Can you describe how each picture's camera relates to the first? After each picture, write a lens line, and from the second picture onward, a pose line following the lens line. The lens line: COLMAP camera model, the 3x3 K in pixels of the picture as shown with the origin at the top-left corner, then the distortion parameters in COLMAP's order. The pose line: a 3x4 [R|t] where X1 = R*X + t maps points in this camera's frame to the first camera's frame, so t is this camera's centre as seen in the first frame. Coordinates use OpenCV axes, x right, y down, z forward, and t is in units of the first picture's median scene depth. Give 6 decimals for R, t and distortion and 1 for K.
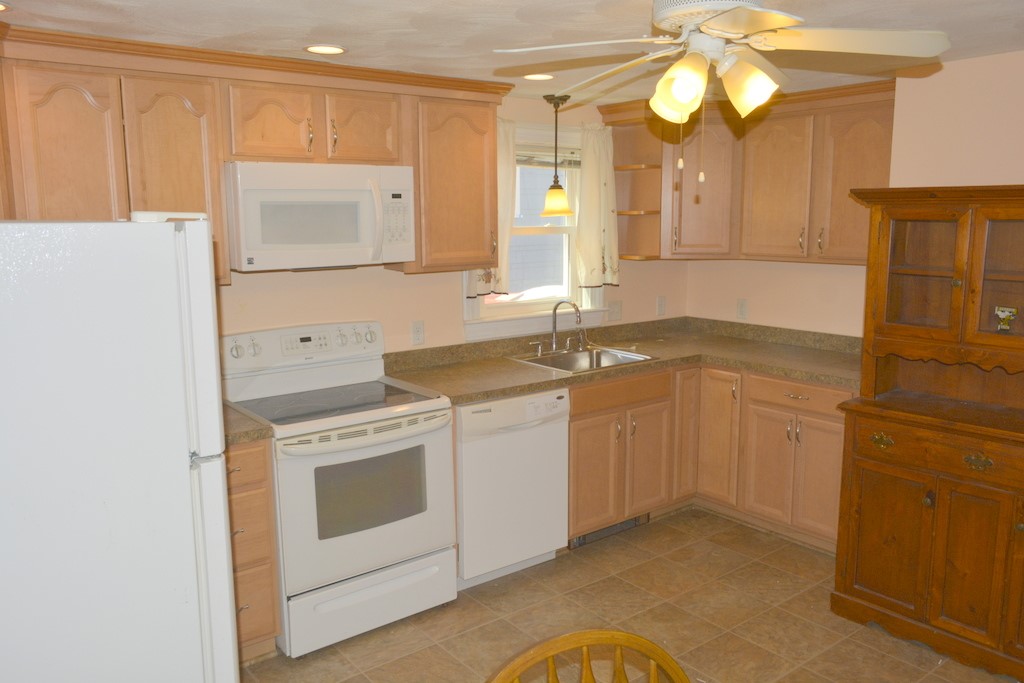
lens RADIAL K [[812.0, 0, 512.0], [0, 812.0, 341.5], [0, 0, 1]] dist [-0.005116, -0.000947]
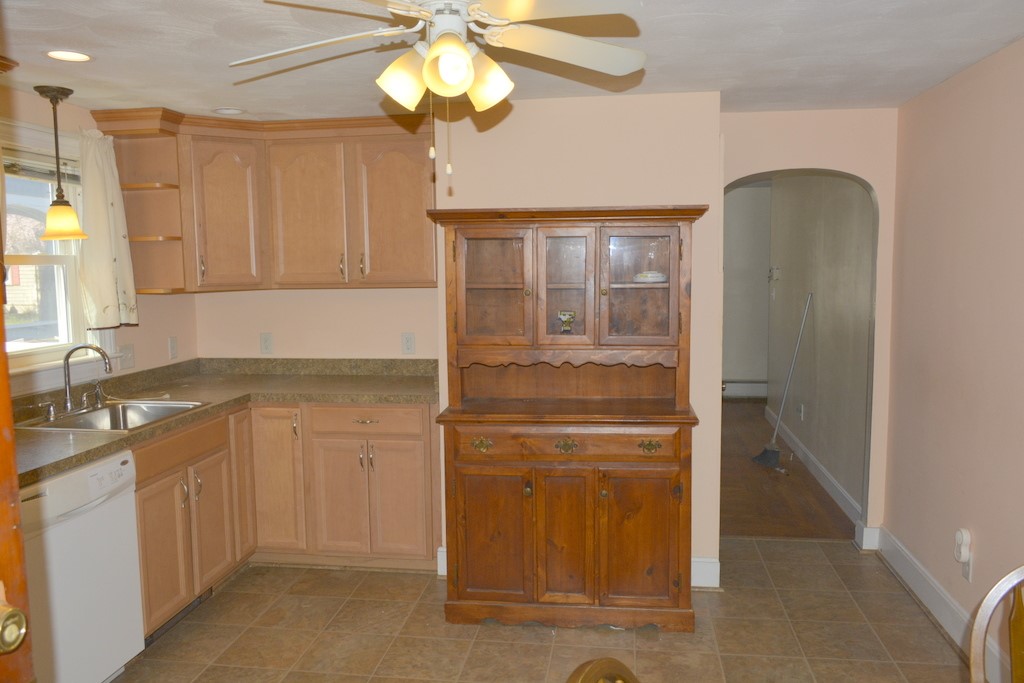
lens RADIAL K [[812.0, 0, 512.0], [0, 812.0, 341.5], [0, 0, 1]] dist [-0.005116, -0.000947]
pose [[0.725598, -0.073051, 0.684231, -0.187860], [0.117290, 0.992928, -0.018372, 0.010199], [-0.678050, 0.093584, 0.729034, 0.147802]]
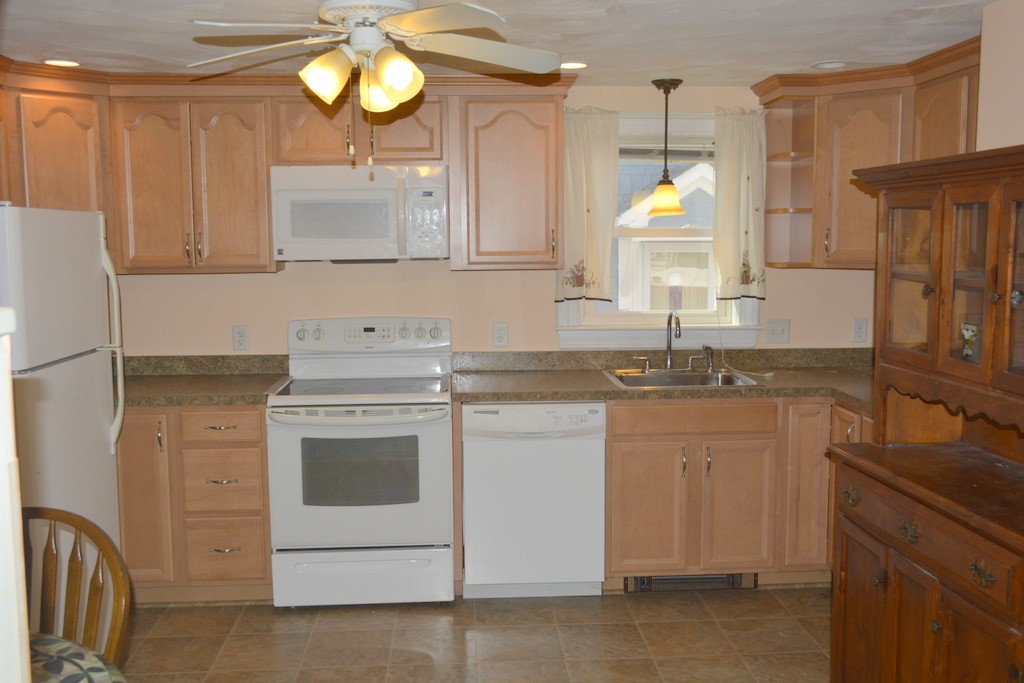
lens RADIAL K [[981.0, 0, 512.0], [0, 981.0, 341.5], [0, 0, 1]] dist [-0.010188, 0.036430]
pose [[0.818199, 0.061760, -0.571608, 0.572264], [-0.088565, 0.995886, -0.019170, 0.018959], [0.568073, 0.066310, 0.820303, 0.042779]]
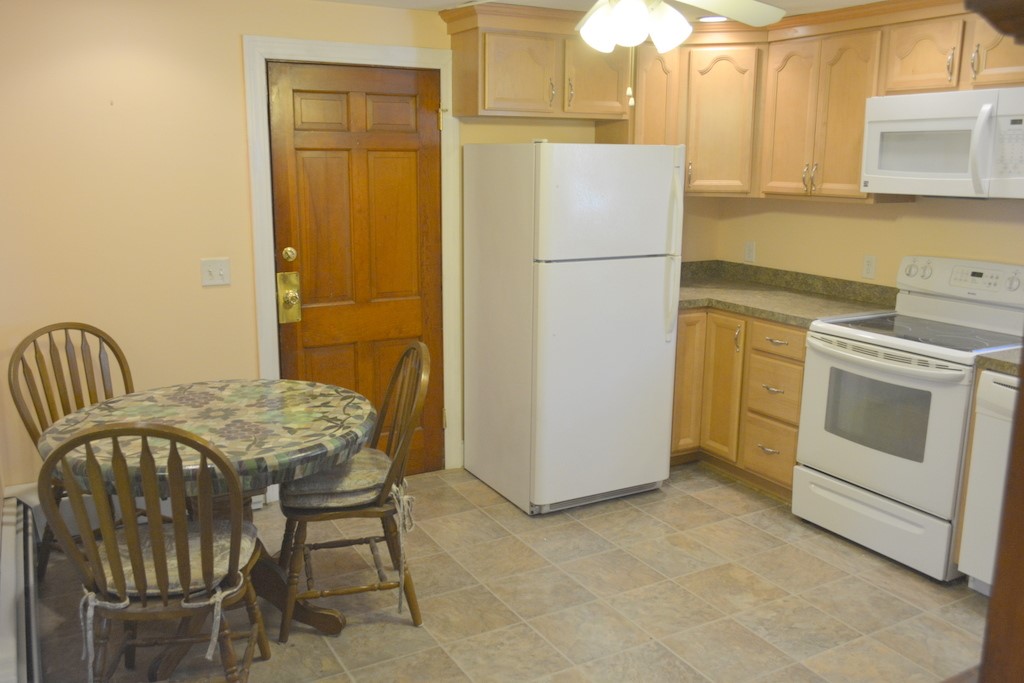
lens RADIAL K [[885.7, 0, 512.0], [0, 885.7, 341.5], [0, 0, 1]] dist [0.004260, 0.000120]
pose [[-0.157879, 0.207096, -0.965497, 0.784298], [-0.165313, 0.958418, 0.232610, -0.072030], [0.973522, 0.196334, -0.117078, 0.535170]]
